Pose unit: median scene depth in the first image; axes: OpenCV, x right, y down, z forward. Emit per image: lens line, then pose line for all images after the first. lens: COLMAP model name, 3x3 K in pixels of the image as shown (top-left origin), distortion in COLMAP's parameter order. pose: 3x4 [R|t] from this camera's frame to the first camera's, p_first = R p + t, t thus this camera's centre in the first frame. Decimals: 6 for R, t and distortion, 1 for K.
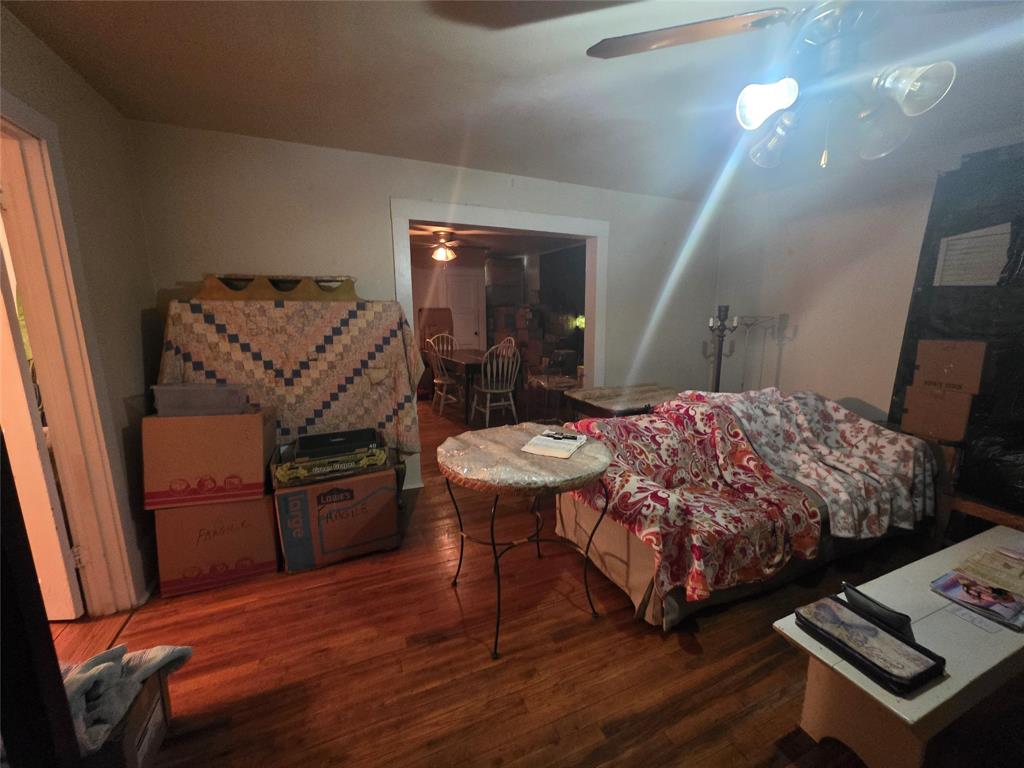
lens RADIAL K [[405.6, 0, 515.8], [0, 405.6, 383.9], [0, 0, 1]] dist [0.003725, -0.000507]
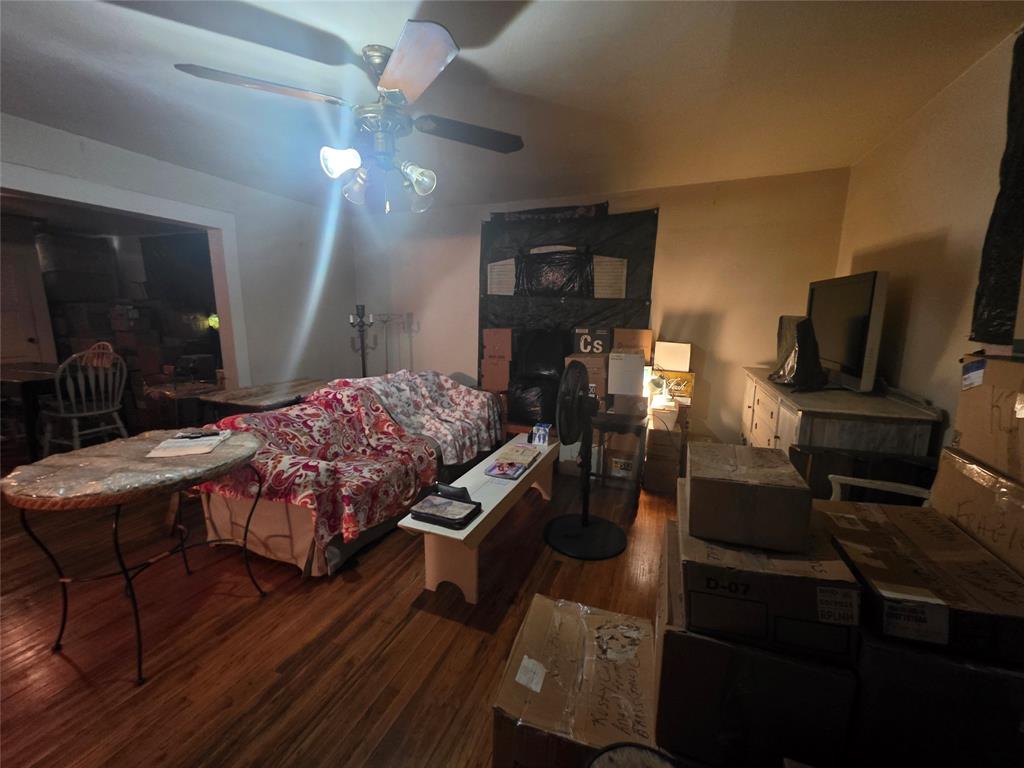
lens RADIAL K [[405.6, 0, 511.0], [0, 405.6, 376.6], [0, 0, 1]] dist [0.003725, -0.000507]
pose [[0.712845, -0.106182, 0.693237, -0.013606], [0.118271, 0.992516, 0.030406, 0.042567], [-0.691277, 0.060315, 0.720068, -0.197082]]
